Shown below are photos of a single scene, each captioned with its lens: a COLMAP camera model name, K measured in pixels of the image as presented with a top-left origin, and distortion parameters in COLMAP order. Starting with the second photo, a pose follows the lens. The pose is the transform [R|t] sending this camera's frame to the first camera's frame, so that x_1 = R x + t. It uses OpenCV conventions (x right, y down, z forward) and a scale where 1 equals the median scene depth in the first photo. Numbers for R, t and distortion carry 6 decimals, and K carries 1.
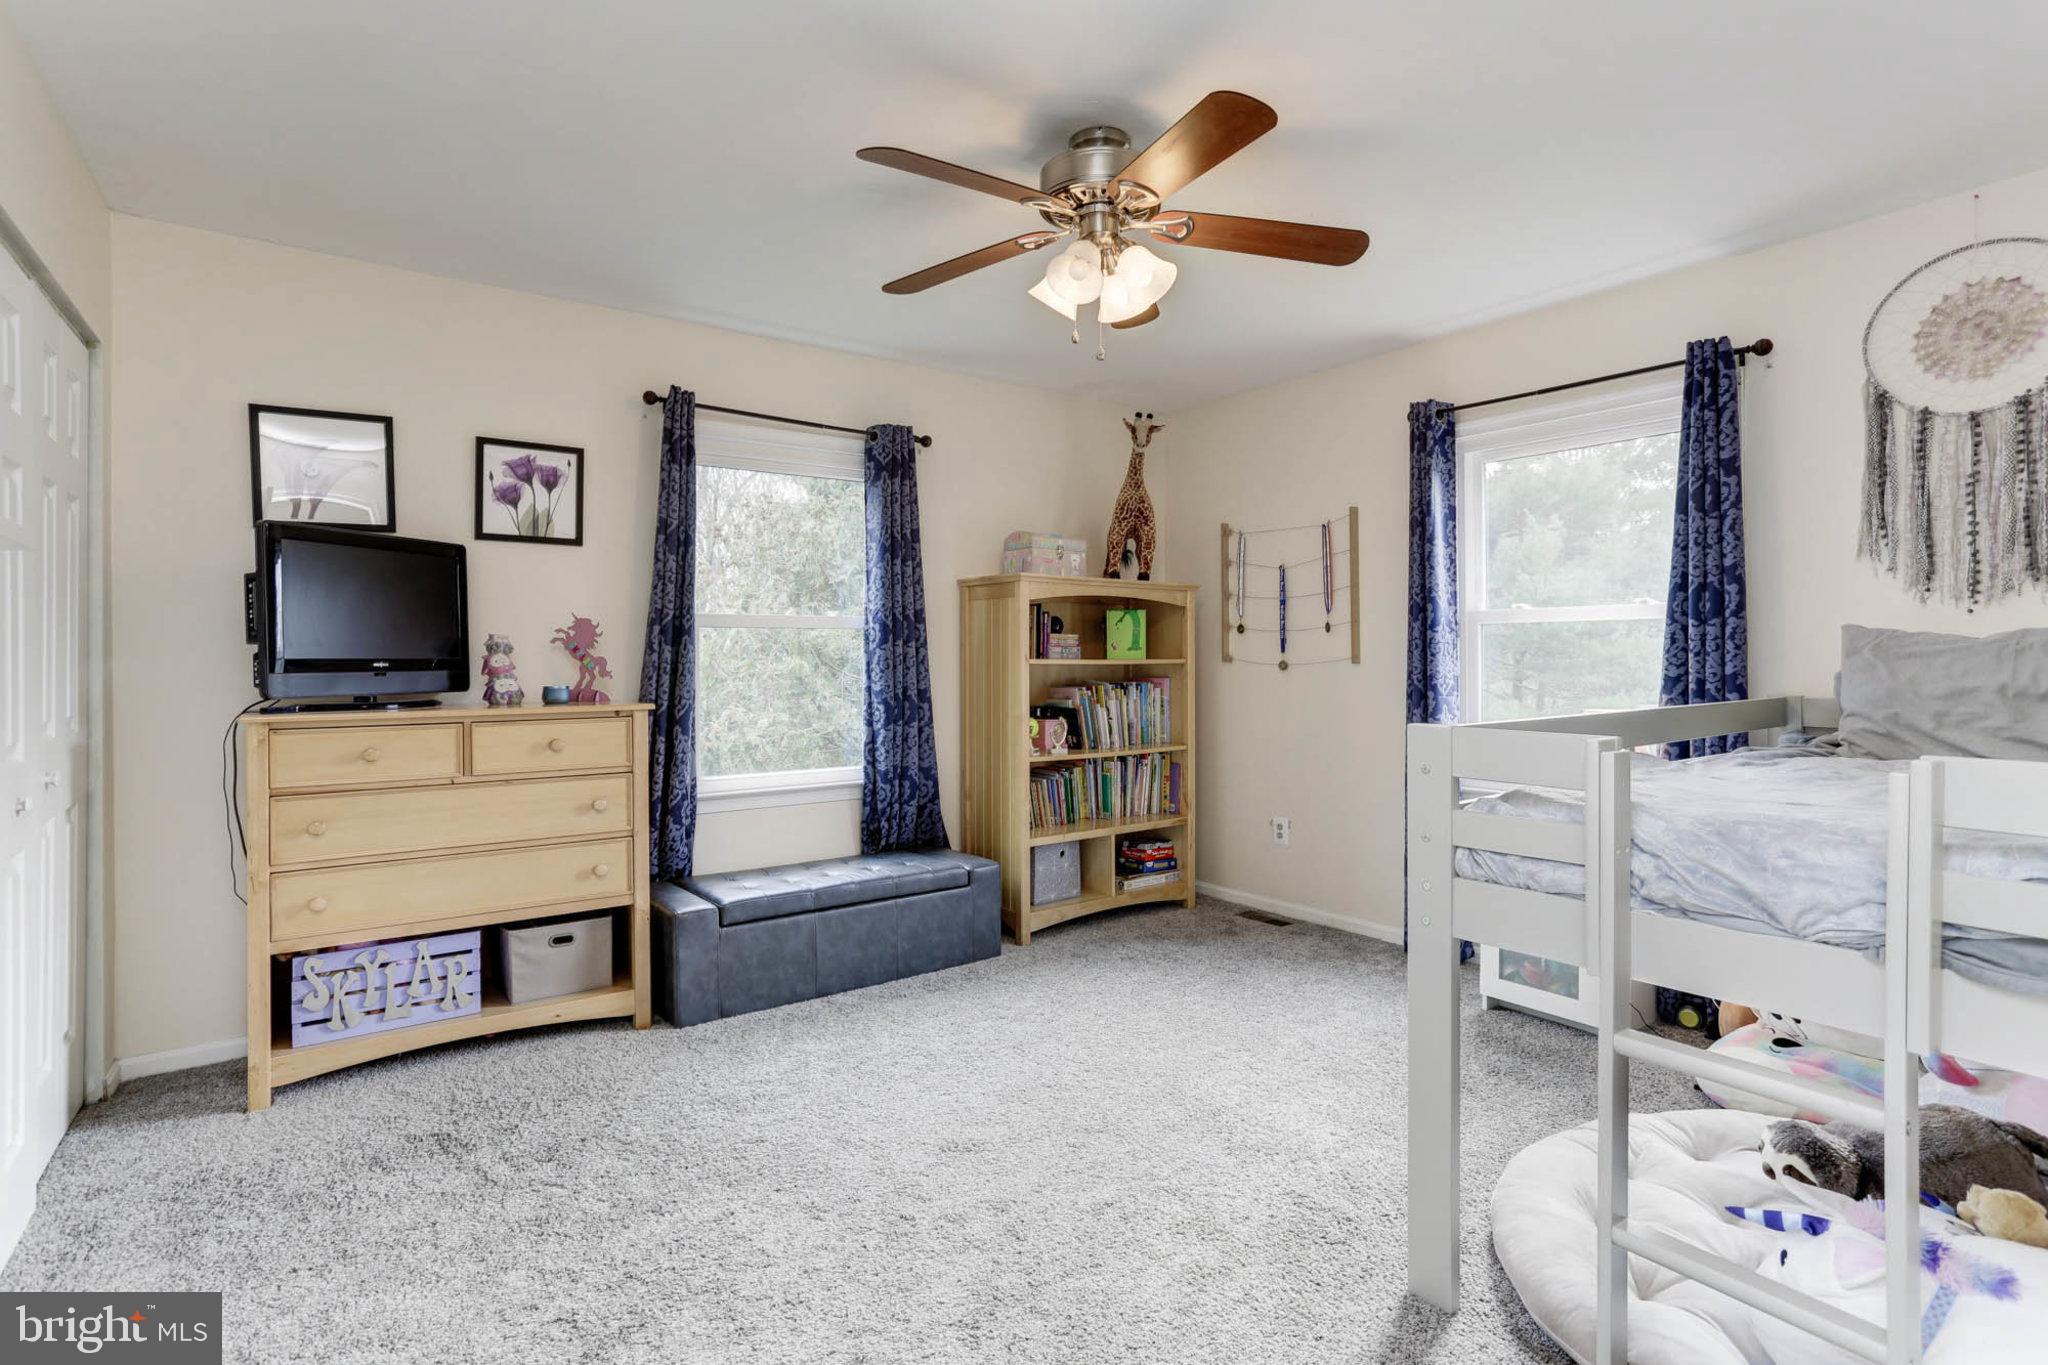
lens RADIAL K [[1013.1, 0, 1019.8], [0, 1013.1, 652.3], [0, 0, 1]] dist [-0.050704, 0.040037]
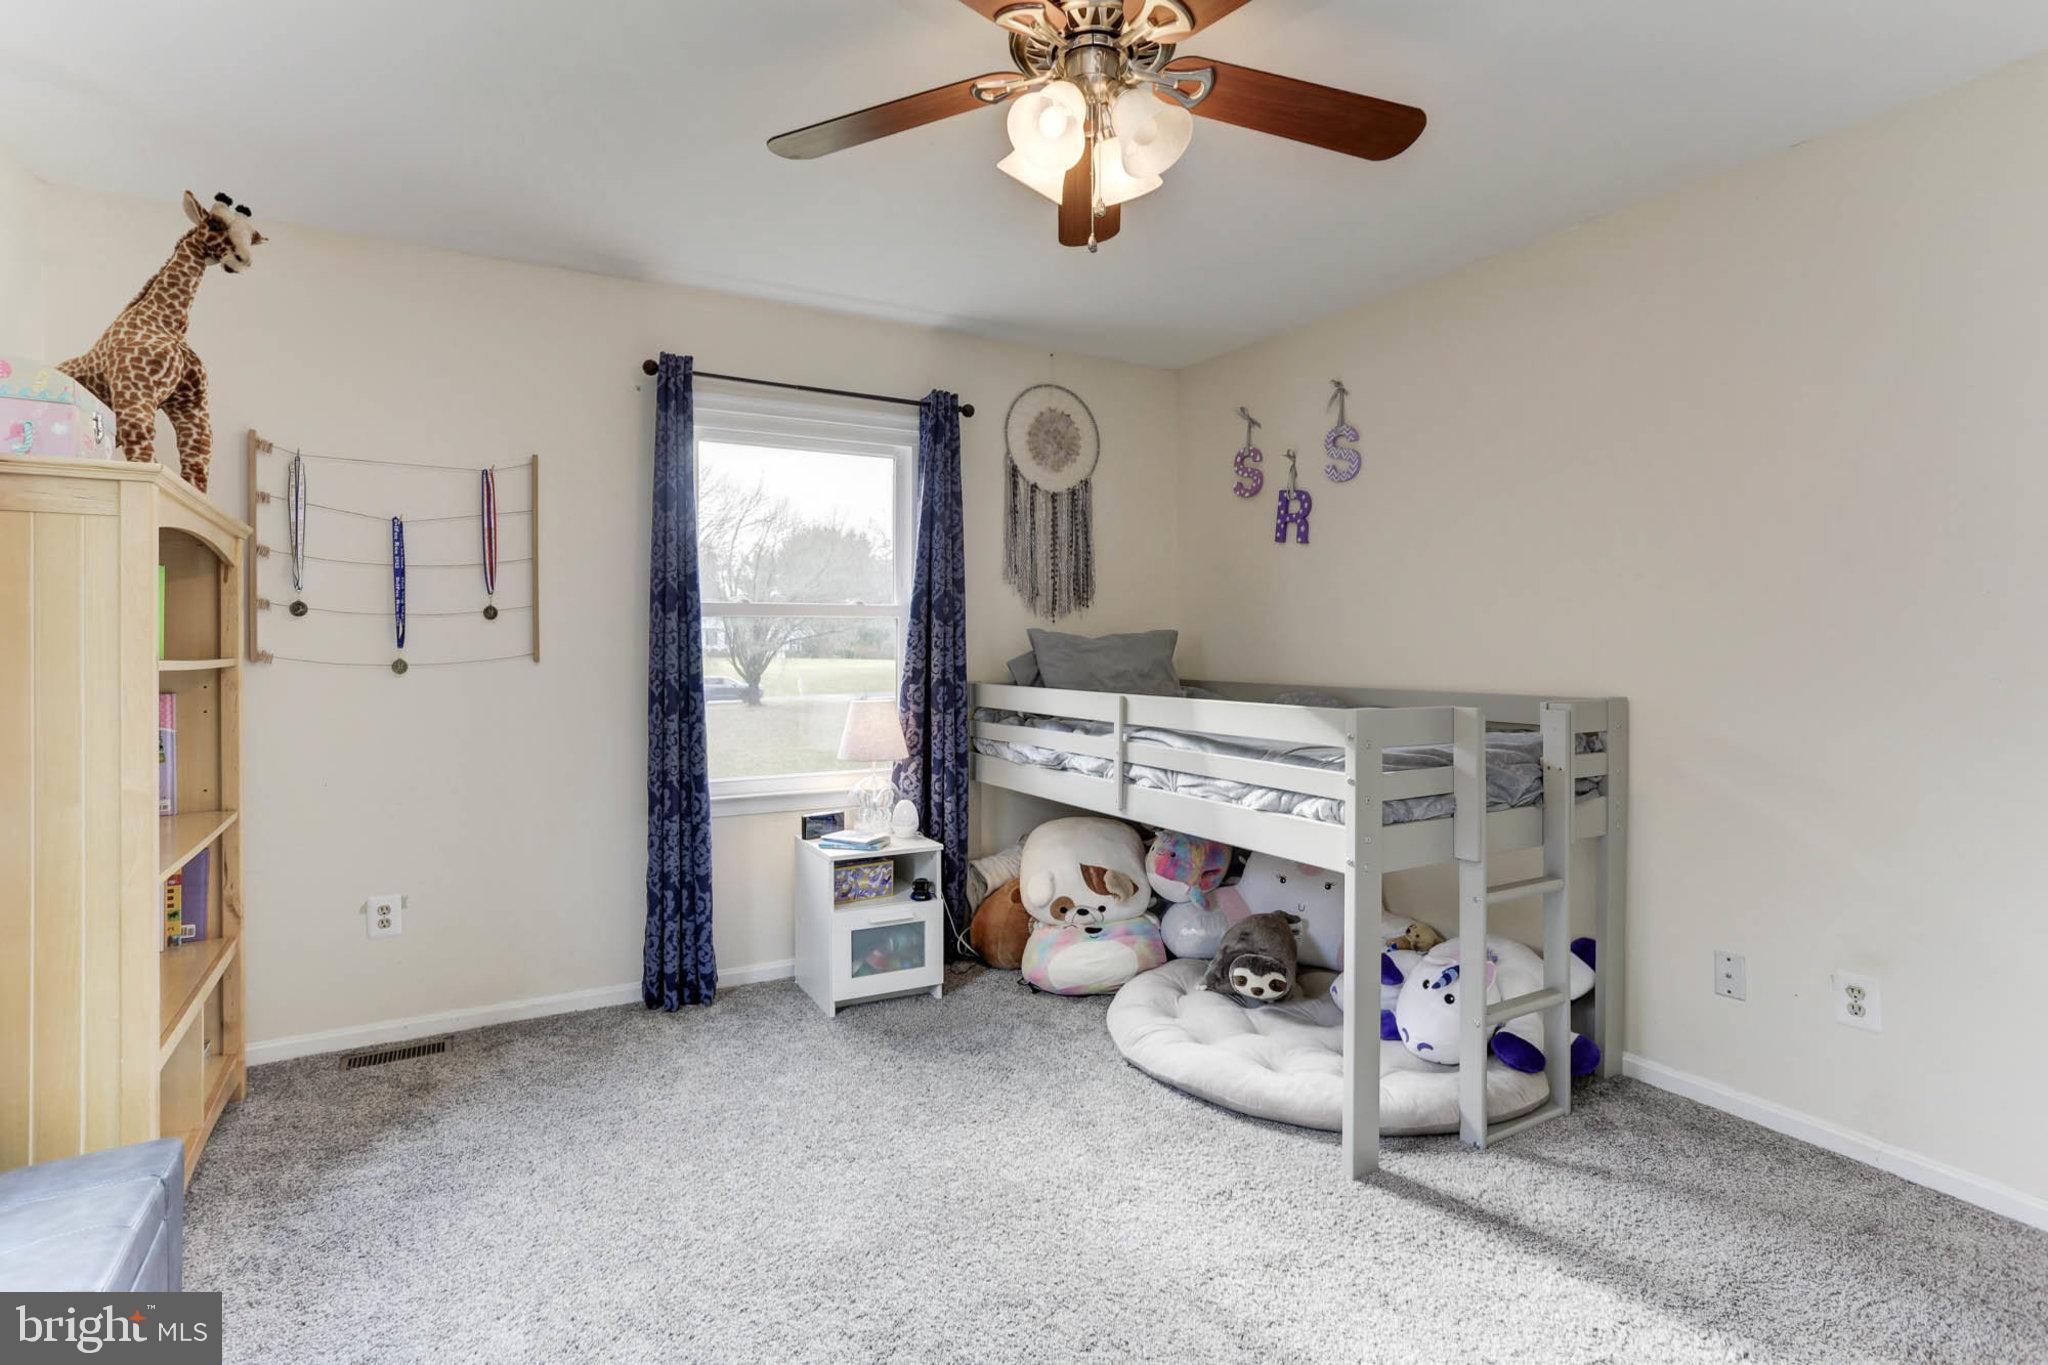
lens RADIAL K [[1013.1, 0, 1019.8], [0, 1013.1, 652.3], [0, 0, 1]] dist [-0.050704, 0.040037]
pose [[0.107529, -0.006796, 0.994179, -0.401212], [-0.004541, 0.999963, 0.007327, -0.003837], [-0.994192, -0.005303, 0.107494, 0.592943]]
